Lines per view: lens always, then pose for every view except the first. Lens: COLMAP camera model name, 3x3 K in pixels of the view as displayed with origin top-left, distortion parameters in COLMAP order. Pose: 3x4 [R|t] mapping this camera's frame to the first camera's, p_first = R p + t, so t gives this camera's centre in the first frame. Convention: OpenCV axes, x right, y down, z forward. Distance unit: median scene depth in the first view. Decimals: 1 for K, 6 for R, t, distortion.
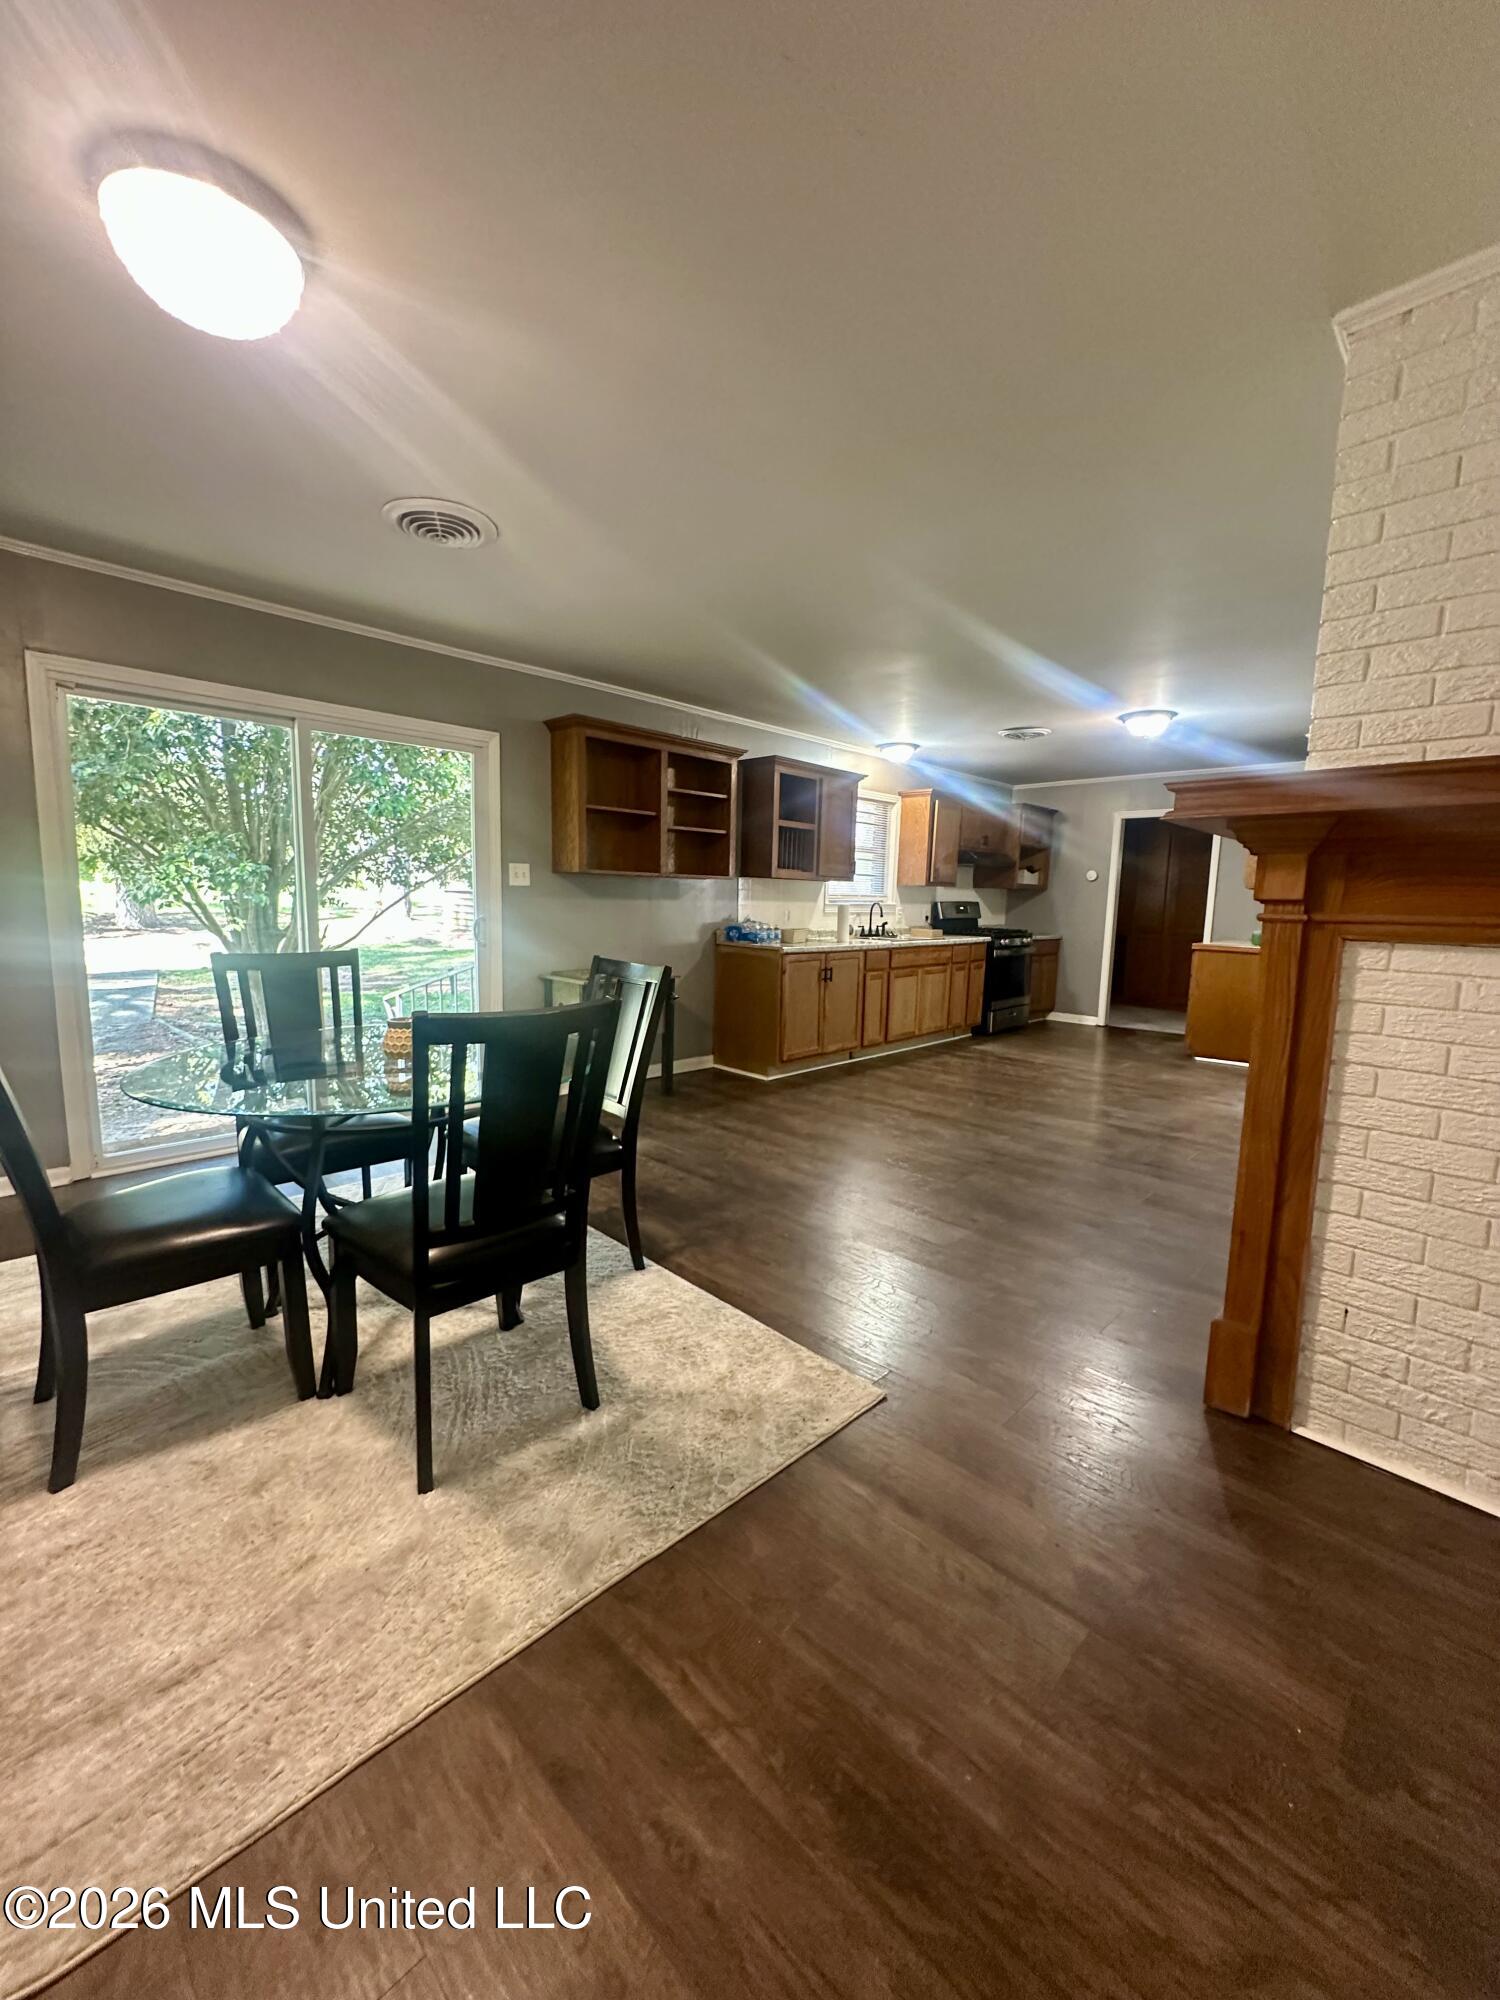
lens RADIAL K [[795.1, 0, 753.4], [0, 795.1, 999.2], [0, 0, 1]] dist [-0.007800, 0.000362]
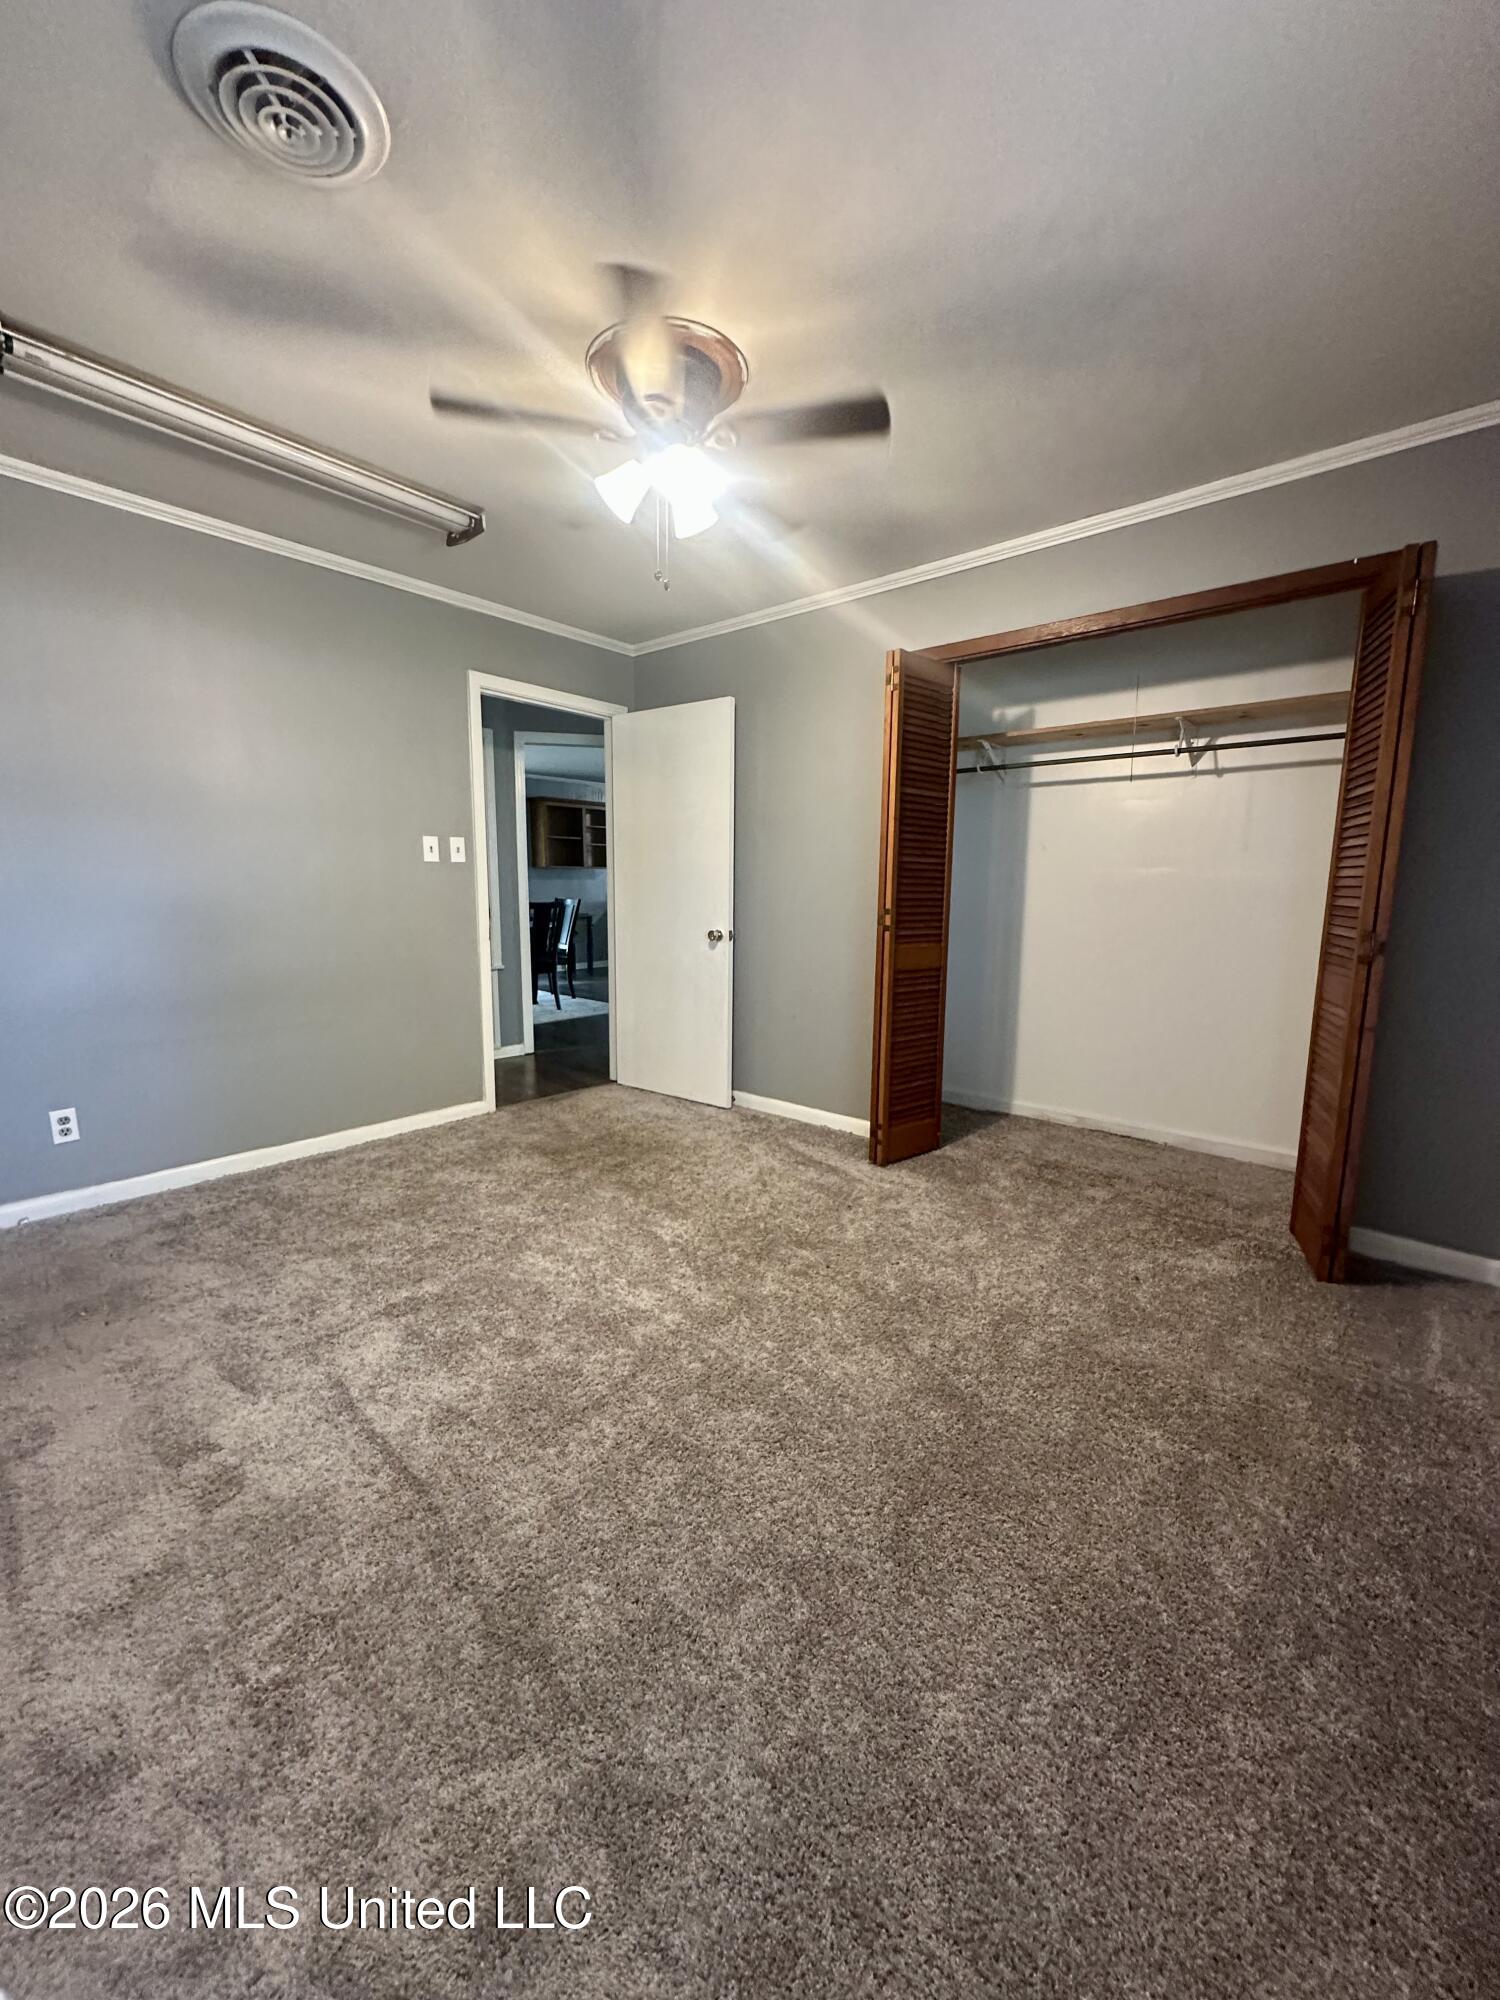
lens RADIAL K [[795.1, 0, 753.4], [0, 795.1, 999.2], [0, 0, 1]] dist [-0.007800, 0.000362]
pose [[0.998253, -0.022887, 0.054471, 0.208757], [0.021381, 0.999377, 0.028077, 0.142809], [-0.055079, -0.026863, 0.998121, -1.135247]]
